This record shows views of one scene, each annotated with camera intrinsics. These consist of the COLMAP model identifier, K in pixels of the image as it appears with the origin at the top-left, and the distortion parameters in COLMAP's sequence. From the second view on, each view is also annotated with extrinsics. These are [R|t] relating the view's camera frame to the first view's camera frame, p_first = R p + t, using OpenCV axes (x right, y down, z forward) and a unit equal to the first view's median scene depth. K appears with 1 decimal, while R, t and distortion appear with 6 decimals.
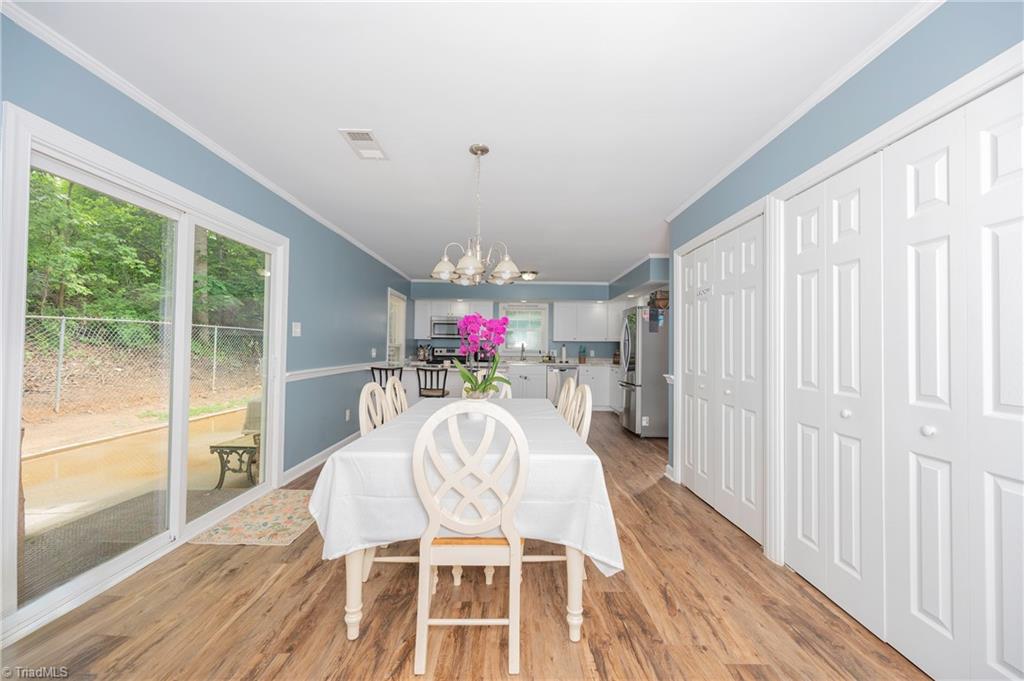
lens RADIAL K [[402.8, 0, 512.0], [0, 402.8, 340.5], [0, 0, 1]] dist [-0.071236, -0.000005]
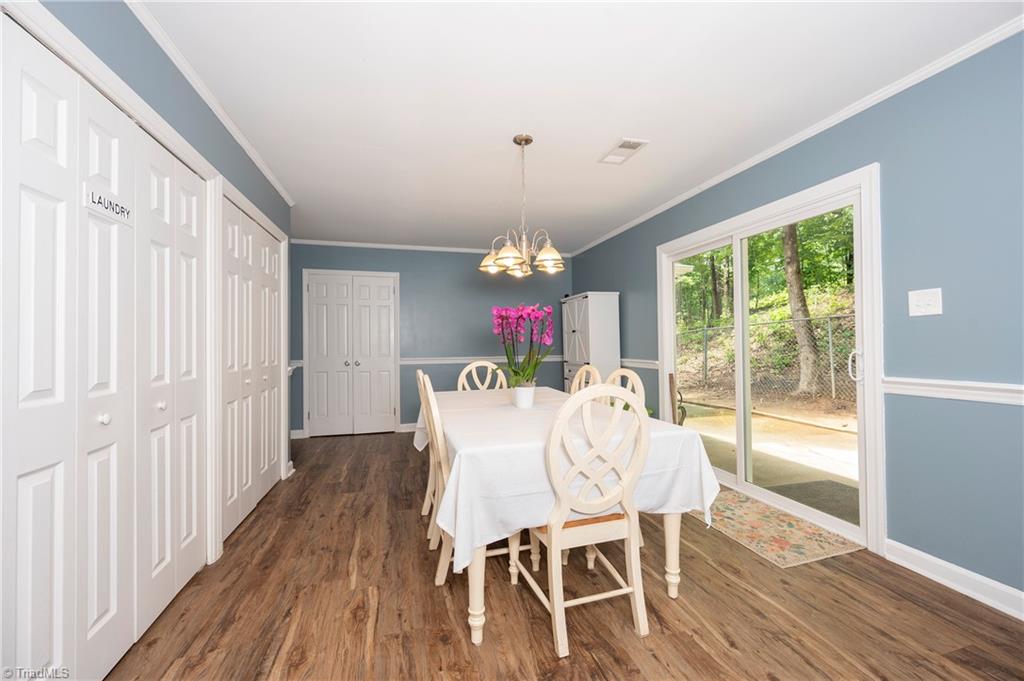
lens RADIAL K [[402.5, 0, 511.1], [0, 402.5, 338.8], [0, 0, 1]] dist [0.001173, 0.000032]
pose [[-0.965827, -0.003302, -0.259167, 0.983643], [0.005220, 0.999468, -0.032187, 0.259981], [0.259135, -0.032440, -0.965296, 9.291495]]
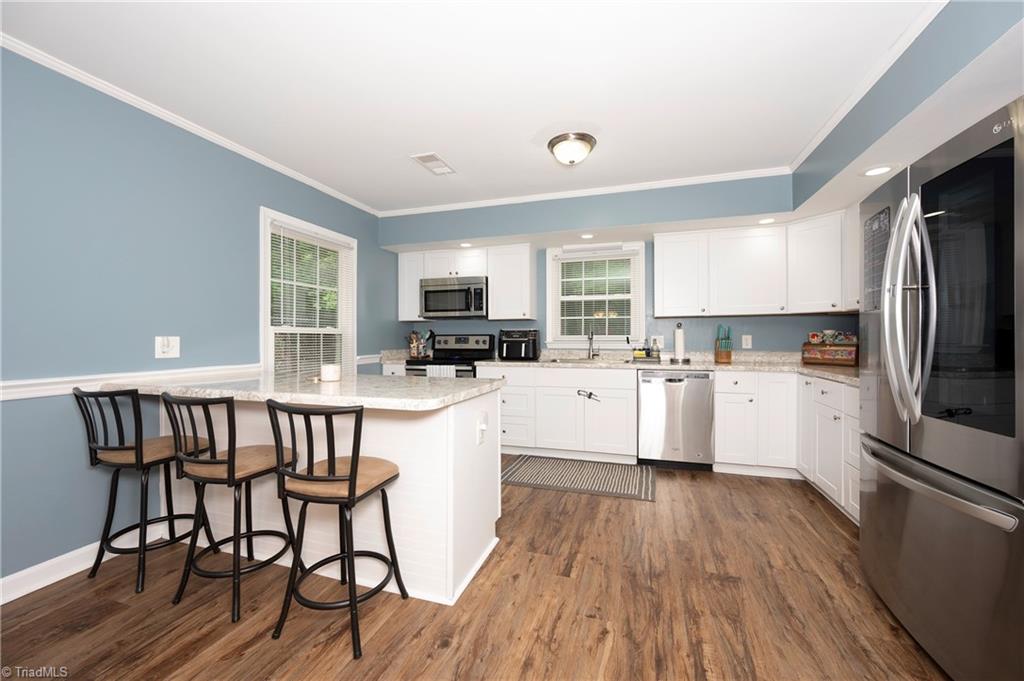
lens RADIAL K [[402.5, 0, 516.4], [0, 402.5, 337.0], [0, 0, 1]] dist [0.000347, 0.000161]
pose [[0.951697, -0.015711, -0.306638, 0.090400], [0.021271, 0.999664, 0.014800, 0.014148], [0.306302, -0.020607, 0.951711, 0.483237]]
